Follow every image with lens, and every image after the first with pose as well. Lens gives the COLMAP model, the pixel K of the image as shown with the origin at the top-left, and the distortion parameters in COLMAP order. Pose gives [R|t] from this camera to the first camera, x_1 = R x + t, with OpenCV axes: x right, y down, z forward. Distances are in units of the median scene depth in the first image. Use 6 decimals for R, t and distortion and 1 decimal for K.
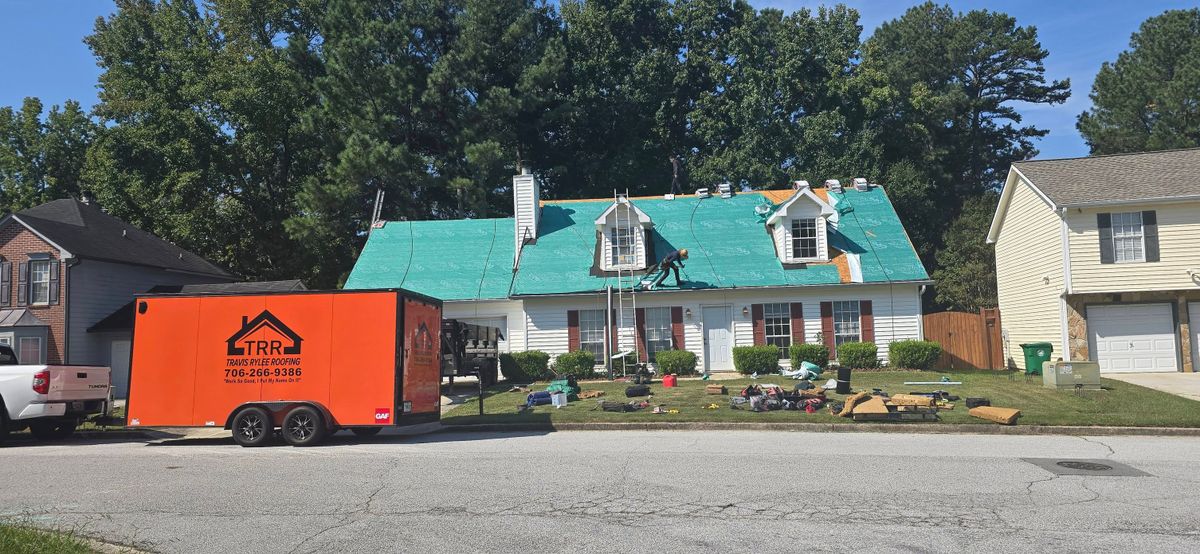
lens RADIAL K [[786.5, 0, 600.0], [0, 786.5, 277.0], [0, 0, 1]] dist [0.000776, 0.000002]
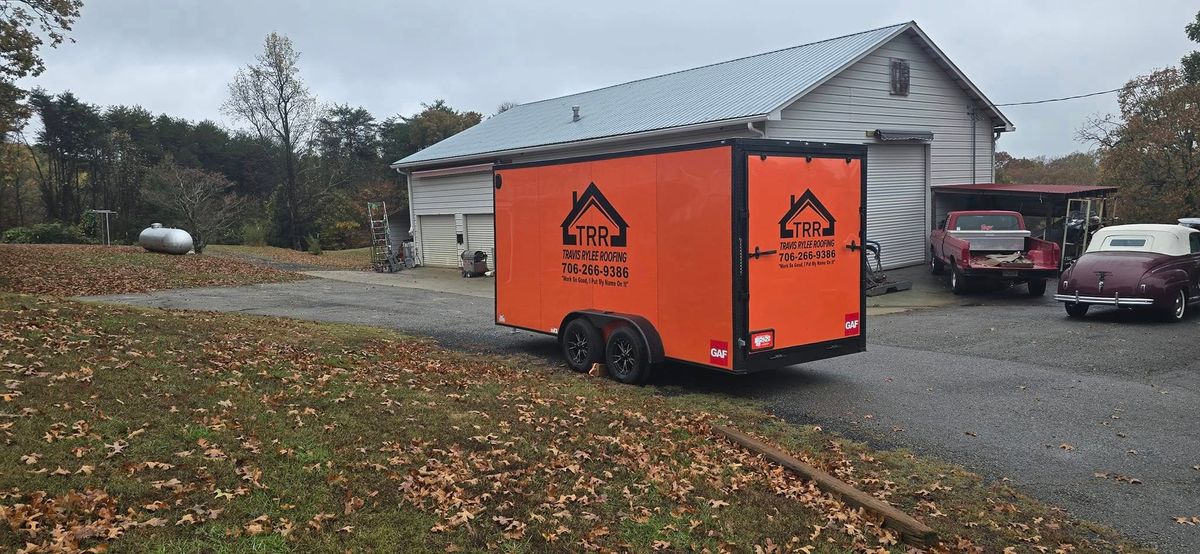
lens RADIAL K [[786.5, 0, 600.0], [0, 786.5, 277.0], [0, 0, 1]] dist [0.000776, 0.000002]
pose [[0.769346, 0.056597, -0.636321, 0.034349], [0.039501, 0.989947, 0.135809, 0.030246], [0.637610, -0.129619, 0.759376, 0.458009]]
